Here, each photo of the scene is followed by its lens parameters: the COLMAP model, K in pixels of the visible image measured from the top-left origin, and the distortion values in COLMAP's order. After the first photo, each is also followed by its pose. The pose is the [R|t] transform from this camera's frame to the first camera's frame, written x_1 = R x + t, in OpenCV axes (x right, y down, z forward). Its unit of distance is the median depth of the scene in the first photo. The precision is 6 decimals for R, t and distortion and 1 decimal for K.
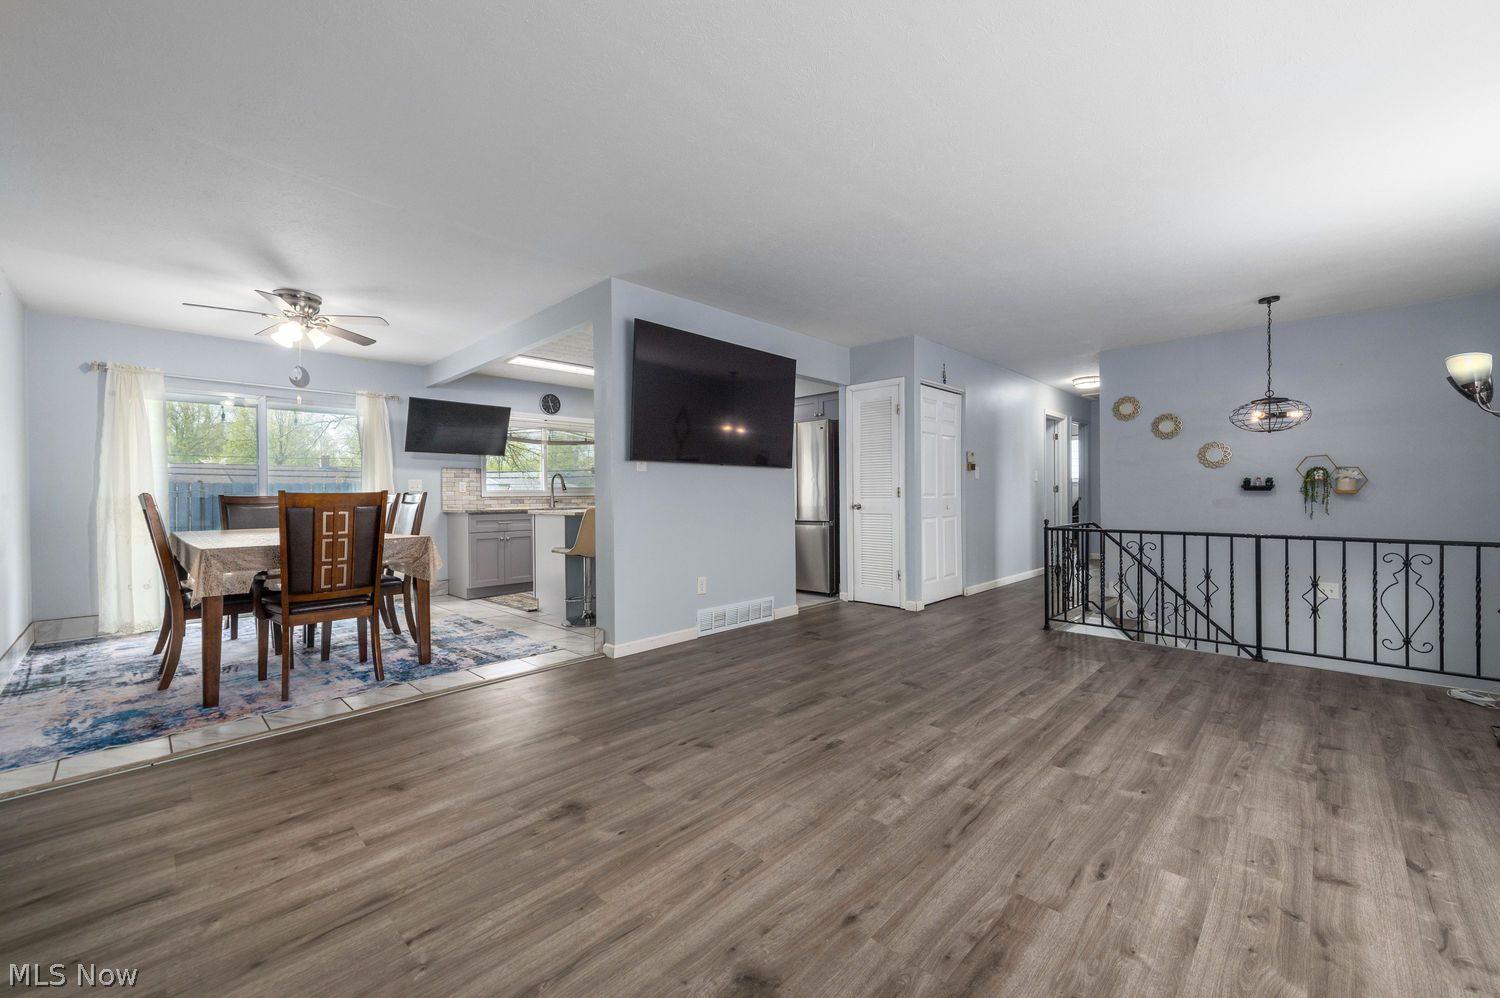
lens RADIAL K [[591.6, 0, 755.4], [0, 591.6, 495.3], [0, 0, 1]] dist [0.009386, -0.001071]
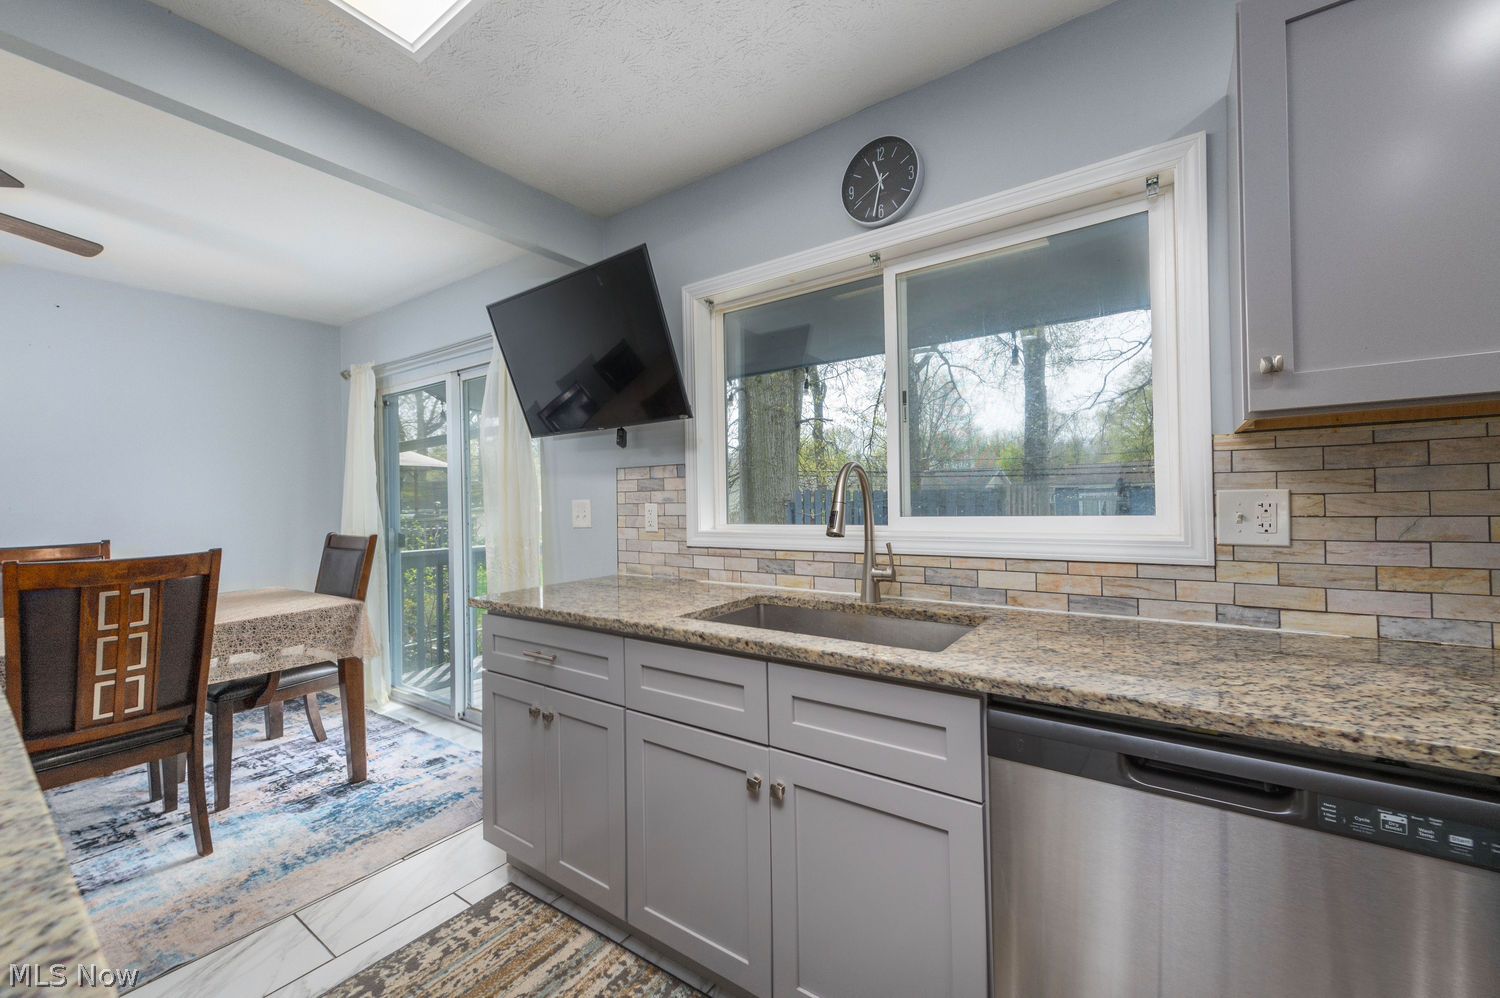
lens RADIAL K [[591.6, 0, 778.1], [0, 591.6, 491.0], [0, 0, 1]] dist [0.009386, -0.001071]
pose [[0.187538, -0.006078, -0.982239, -0.297477], [0.015655, 0.999872, -0.003198, -0.072198], [0.982133, -0.014777, 0.187609, 2.664443]]
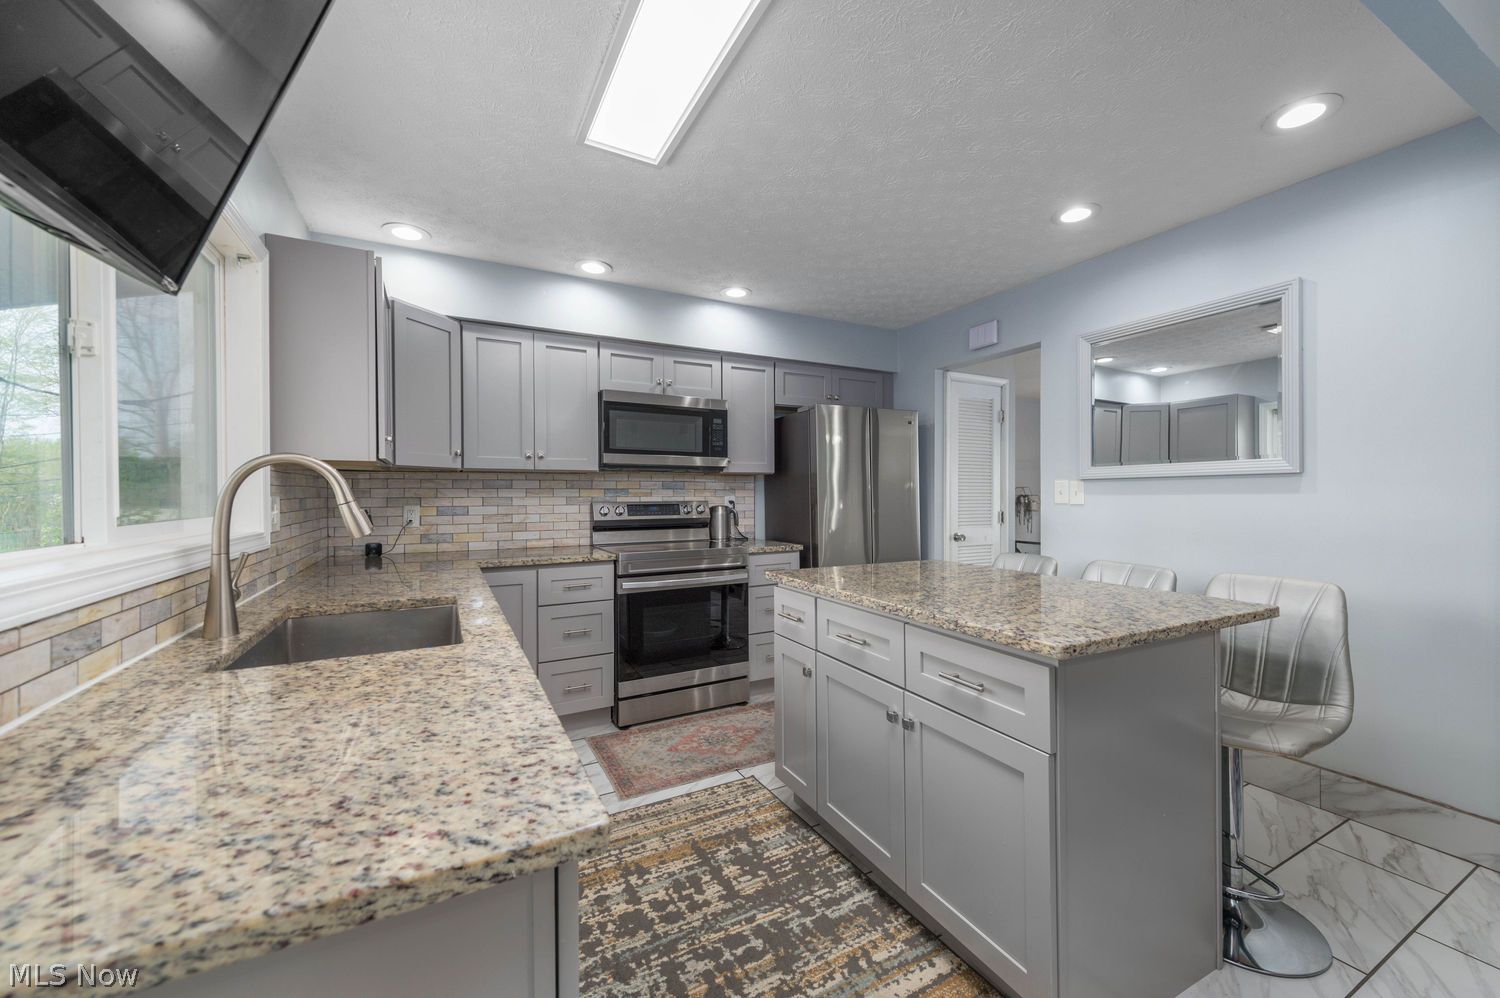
lens RADIAL K [[591.6, 0, 775.5], [0, 591.6, 497.6], [0, 0, 1]] dist [0.009386, -0.001071]
pose [[0.272726, 0.006740, 0.962068, -1.381337], [0.001923, 0.999970, -0.007551, -0.058447], [-0.962090, 0.003909, 0.272704, 2.273816]]
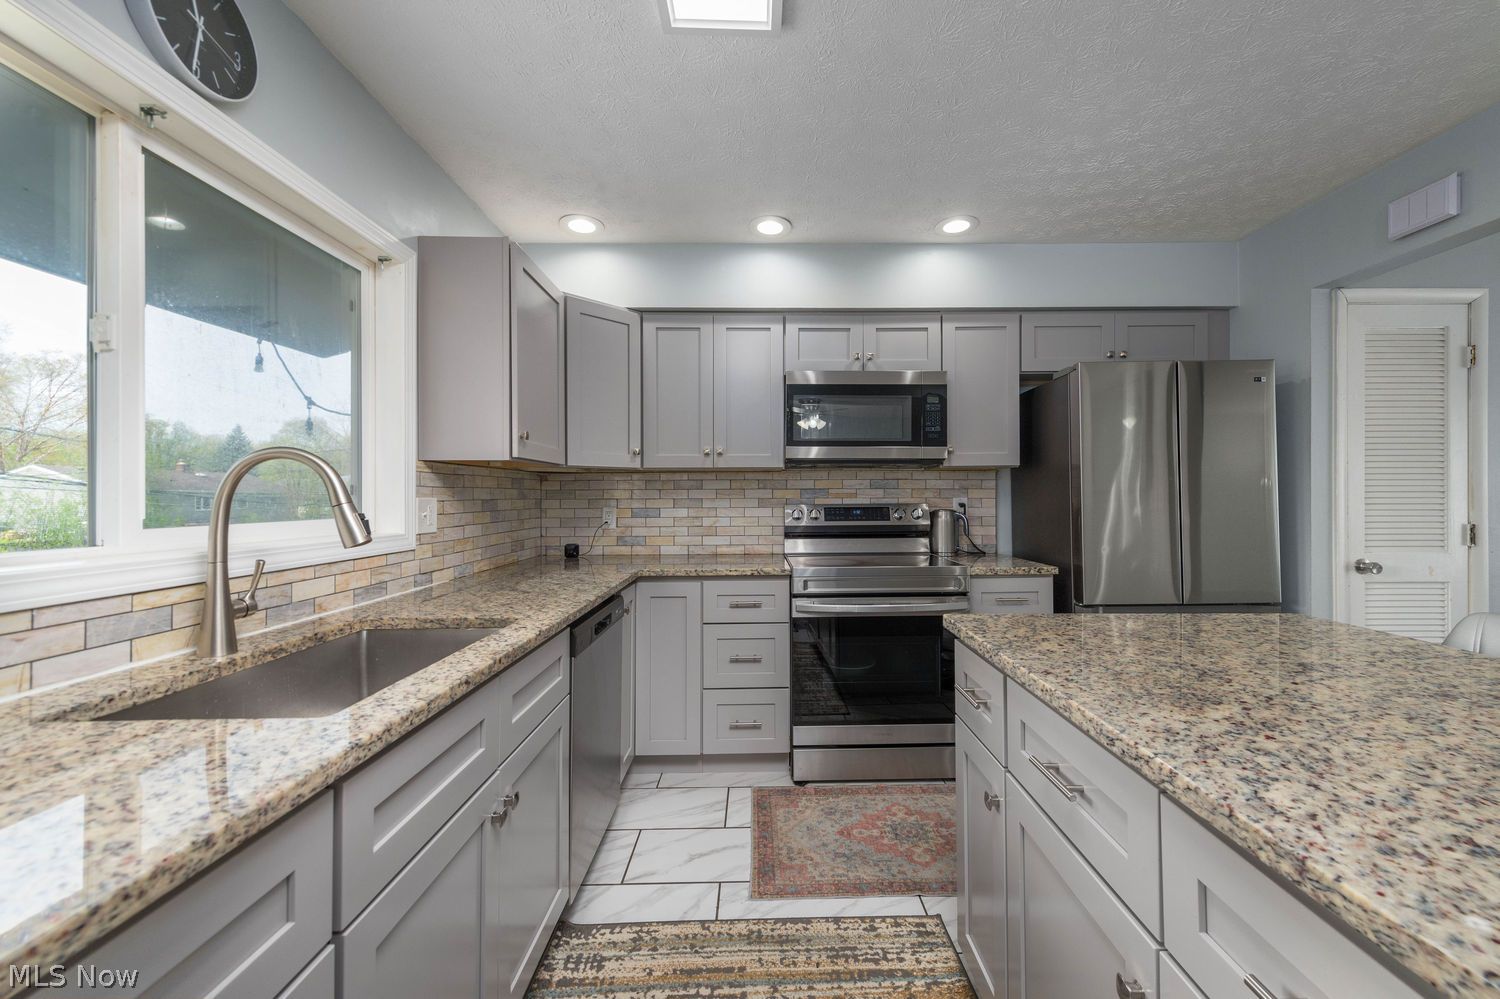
lens RADIAL K [[597.2, 0, 764.9], [0, 597.2, 495.5], [0, 0, 1]] dist [0.013237, -0.002757]
pose [[0.696556, 0.011359, 0.717412, -1.036238], [-0.002300, 0.999905, -0.013598, -0.060551], [-0.717499, 0.007822, 0.696516, 2.248712]]
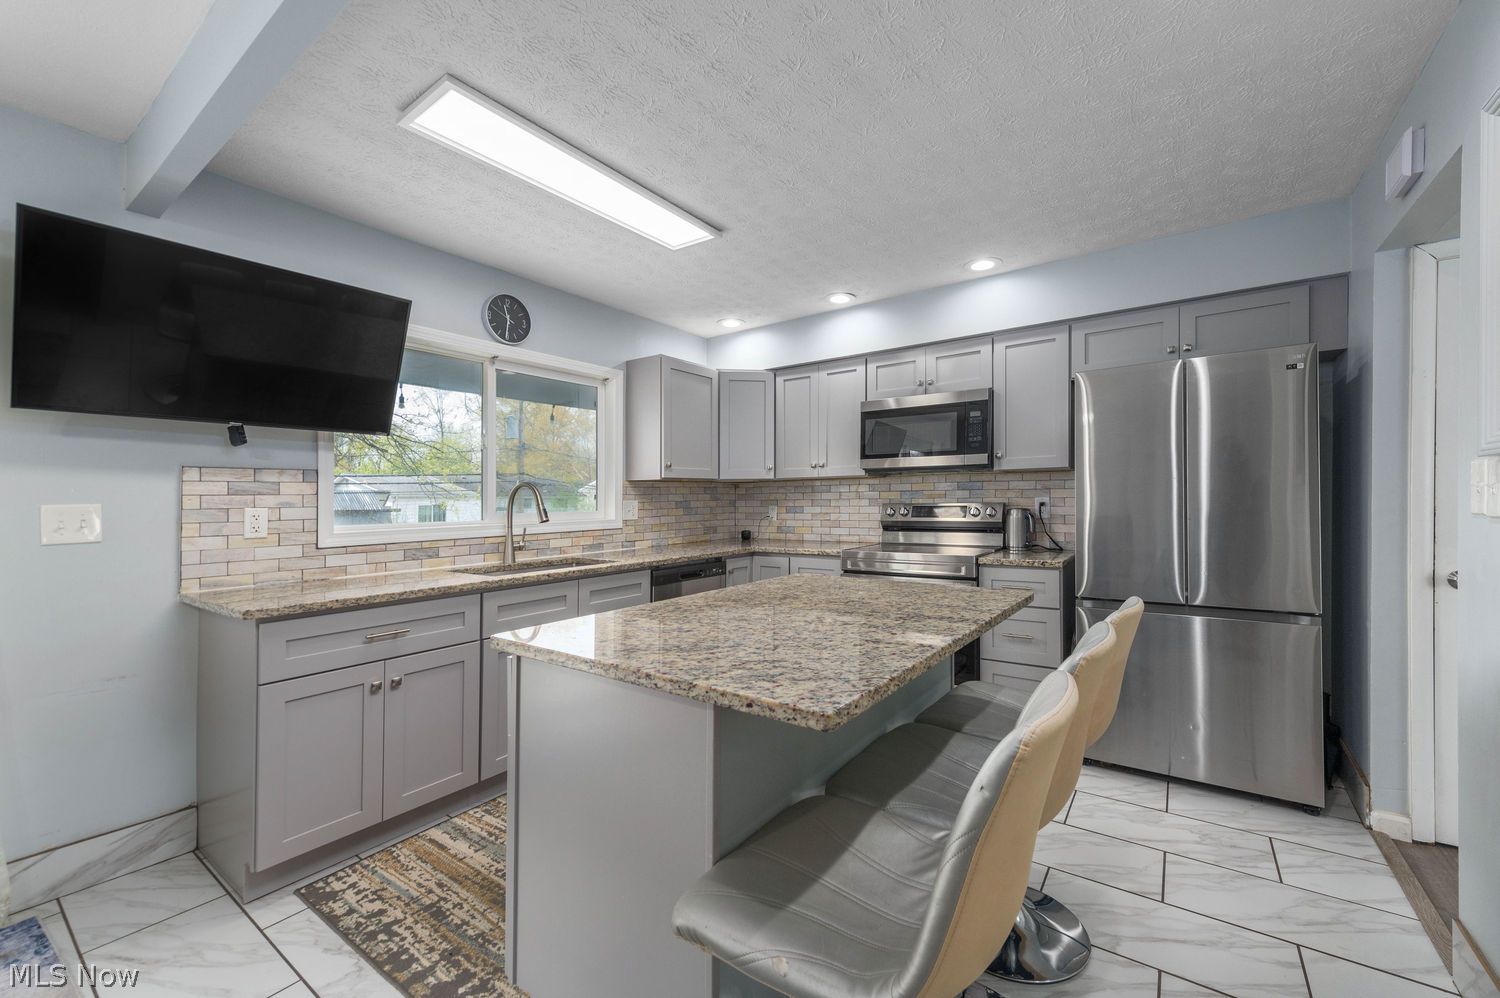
lens RADIAL K [[591.6, 0, 762.3], [0, 591.6, 493.4], [0, 0, 1]] dist [0.009386, -0.001071]
pose [[0.985893, 0.000031, 0.167380, -0.672967], [0.001954, 0.999930, -0.011694, -0.068918], [-0.167368, 0.011856, 0.985823, 1.577029]]
